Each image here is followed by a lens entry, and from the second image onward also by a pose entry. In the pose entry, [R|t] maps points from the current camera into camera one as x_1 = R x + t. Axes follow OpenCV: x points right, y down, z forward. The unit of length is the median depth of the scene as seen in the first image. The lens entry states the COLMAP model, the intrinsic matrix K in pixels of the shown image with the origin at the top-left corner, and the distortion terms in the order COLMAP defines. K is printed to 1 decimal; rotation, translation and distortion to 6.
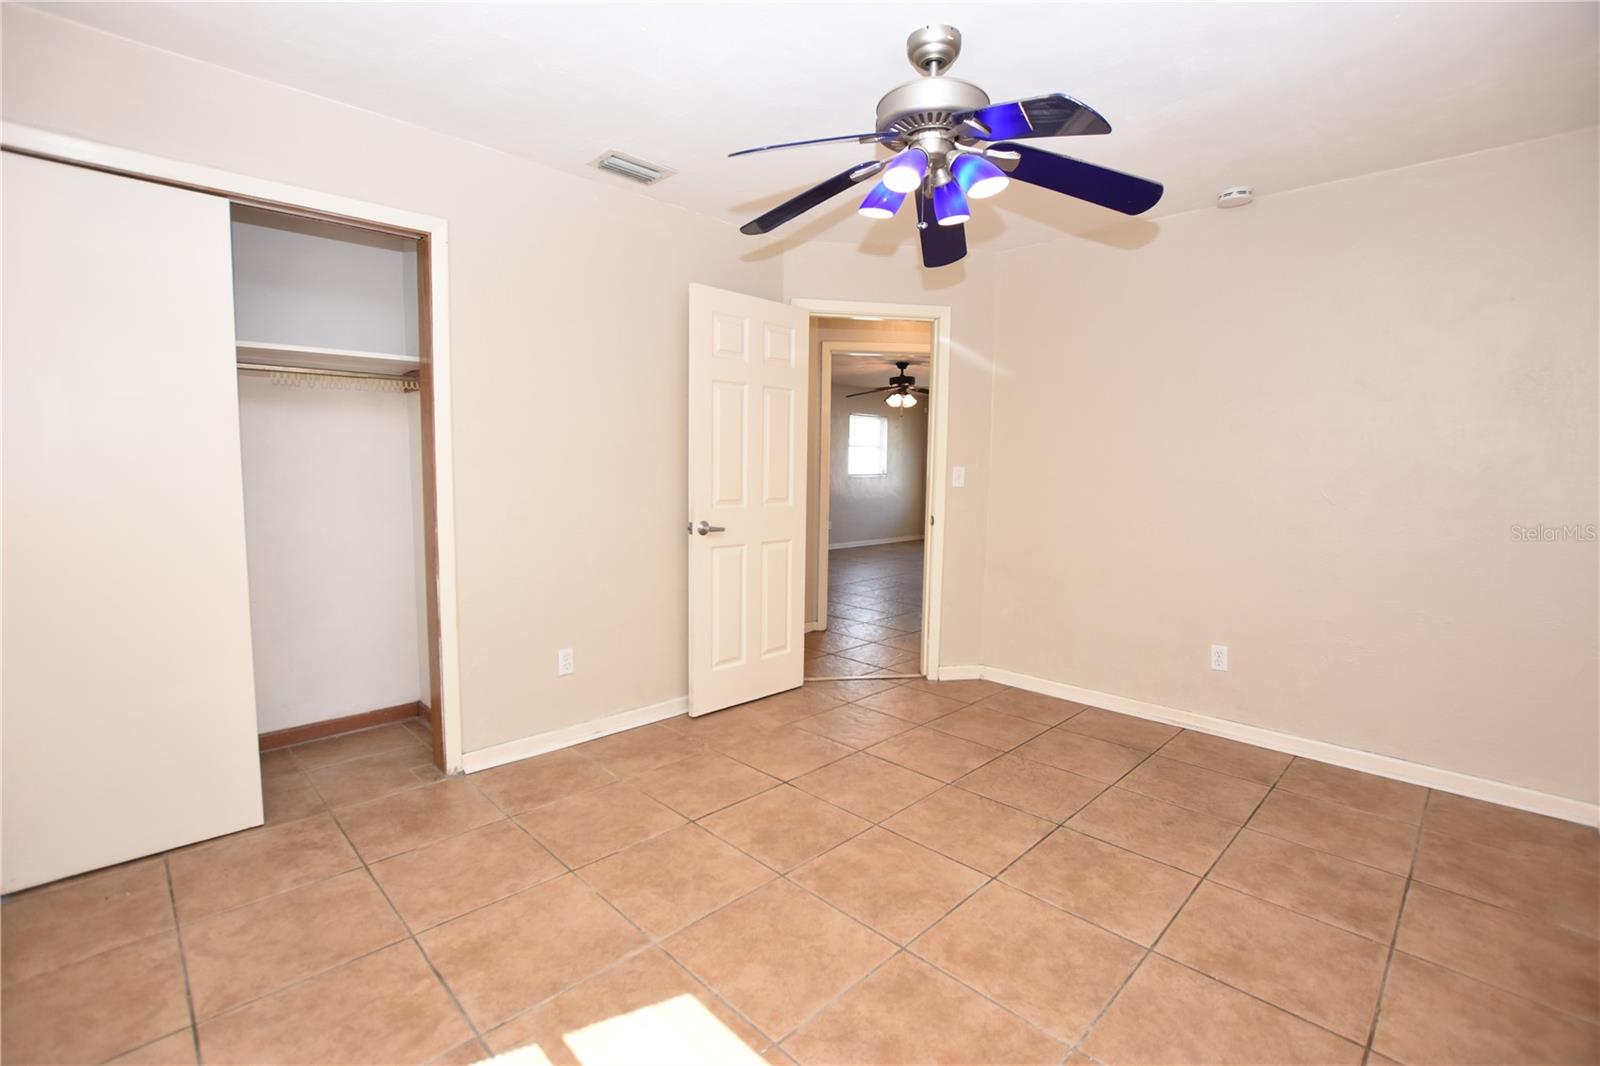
lens RADIAL K [[713.8, 0, 792.9], [0, 713.8, 533.3], [0, 0, 1]] dist [-0.037849, 0.007472]
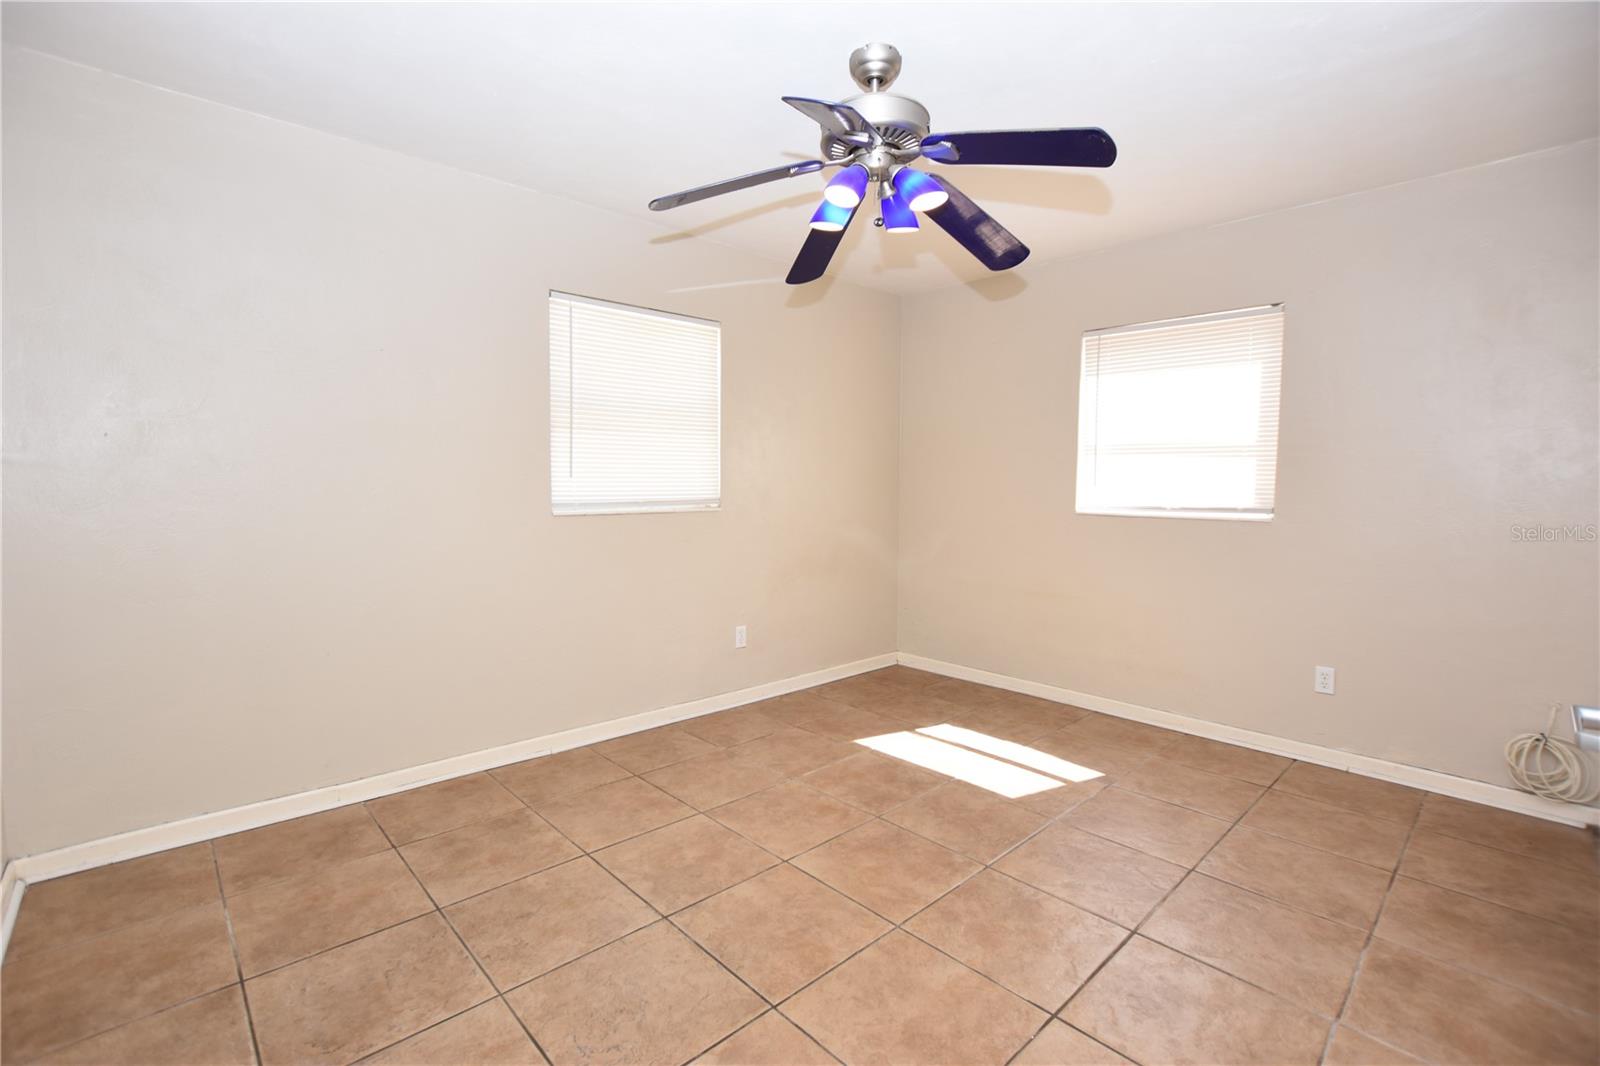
lens RADIAL K [[713.8, 0, 792.9], [0, 713.8, 533.3], [0, 0, 1]] dist [-0.037849, 0.007472]
pose [[-0.999419, -0.022631, 0.025481, 0.263381], [-0.018119, 0.986102, 0.165148, -0.173053], [-0.028865, 0.164591, -0.985940, 2.003988]]
